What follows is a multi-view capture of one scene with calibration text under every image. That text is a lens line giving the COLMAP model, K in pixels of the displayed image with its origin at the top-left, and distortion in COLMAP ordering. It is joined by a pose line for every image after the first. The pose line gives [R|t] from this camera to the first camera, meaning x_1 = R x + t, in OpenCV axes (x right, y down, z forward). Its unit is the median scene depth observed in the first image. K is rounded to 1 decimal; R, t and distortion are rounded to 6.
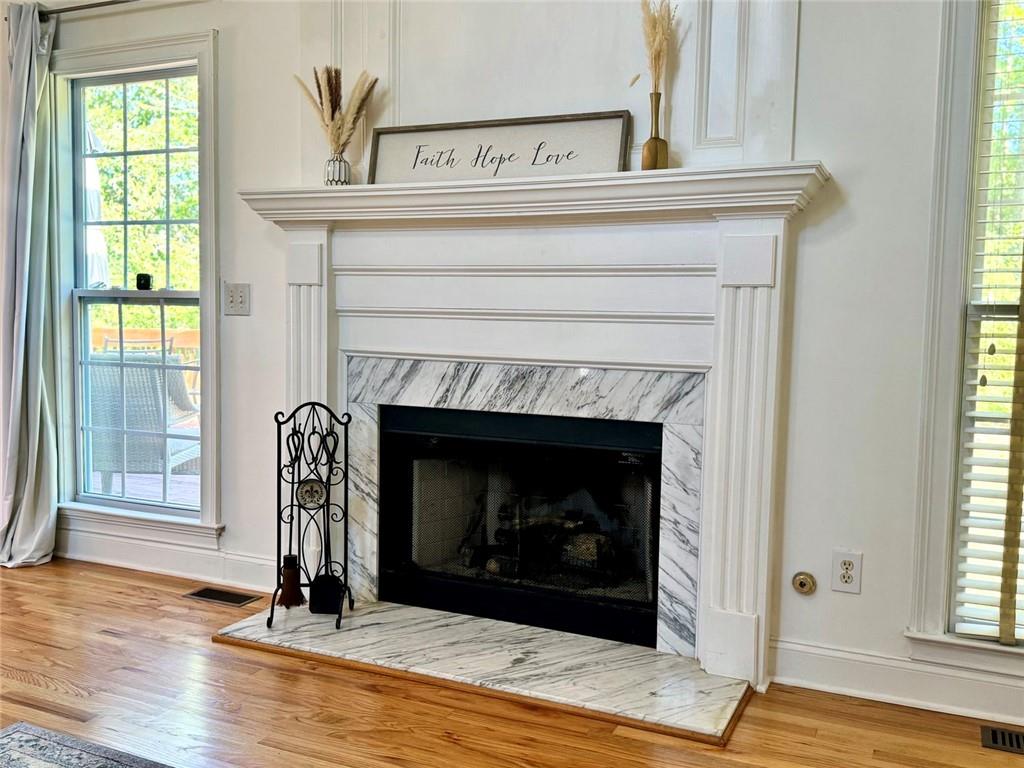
lens RADIAL K [[941.0, 0, 505.0], [0, 941.0, 382.1], [0, 0, 1]] dist [0.041511, 0.000000]
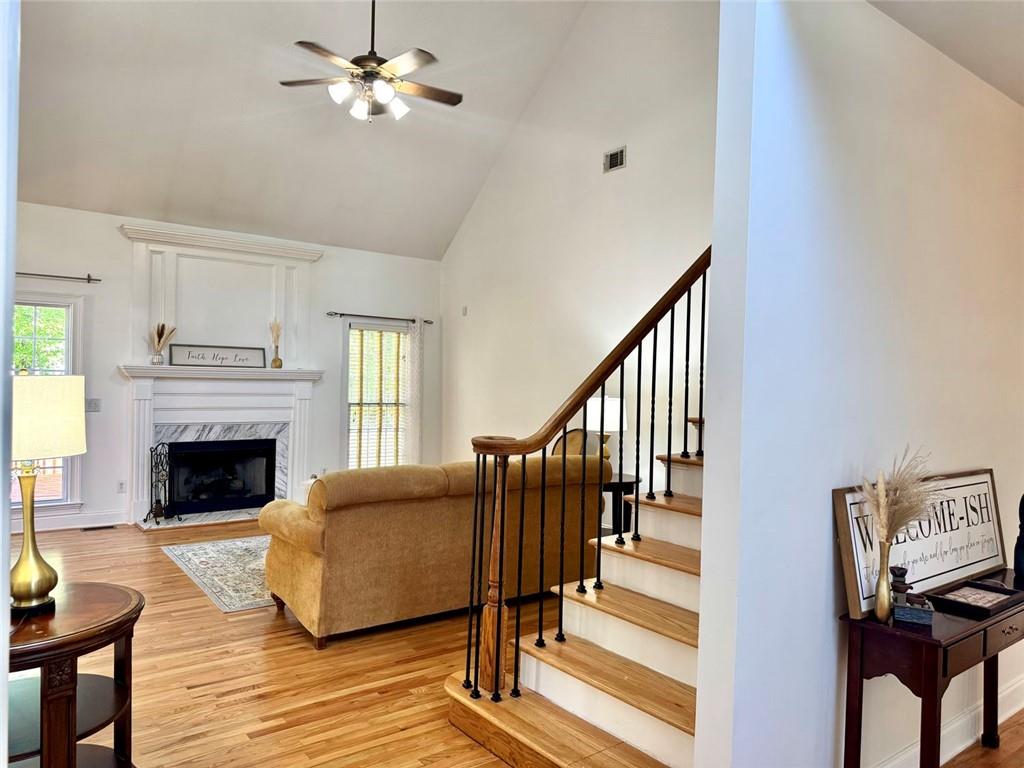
lens RADIAL K [[717.1, 0, 516.1], [0, 717.1, 382.2], [0, 0, 1]] dist [0.034795, -0.055665]
pose [[0.456806, -0.010771, 0.889501, -1.615277], [0.056660, 0.998249, -0.017009, -0.061772], [-0.887760, 0.058169, 0.456616, -0.903900]]
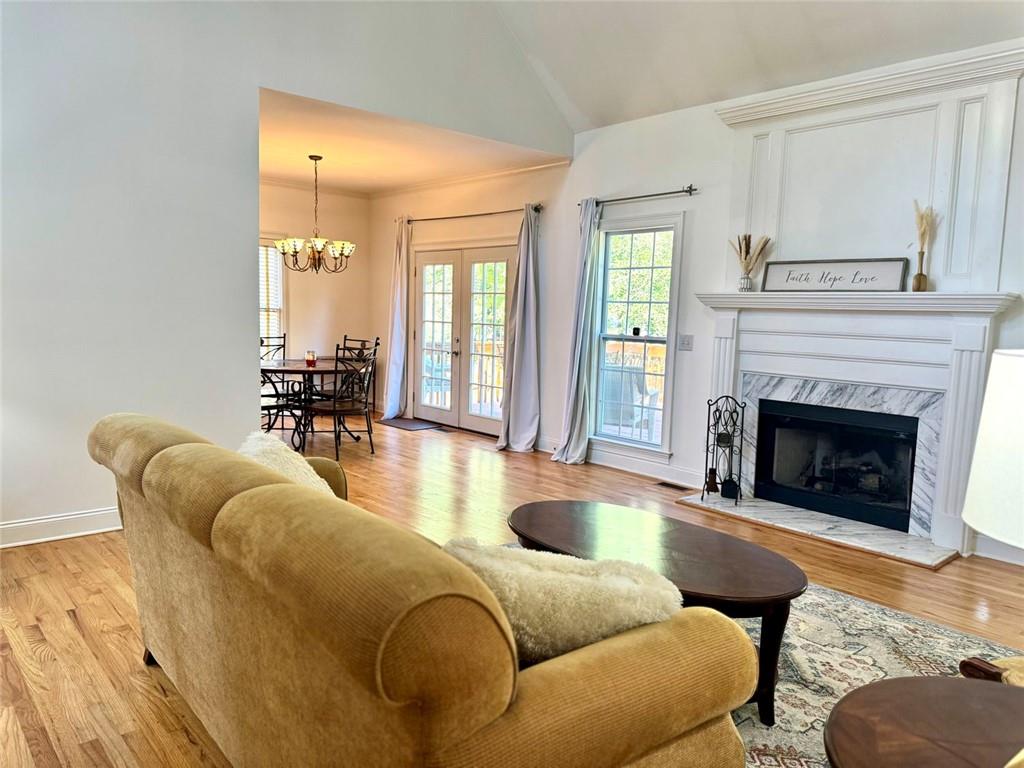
lens RADIAL K [[717.1, 0, 506.3], [0, 717.1, 381.6], [0, 0, 1]] dist [0.034795, -0.055665]
pose [[0.913532, 0.050404, -0.403633, -0.011652], [-0.046648, 0.998728, 0.019140, -0.017448], [0.404084, 0.001344, 0.914721, -0.642122]]
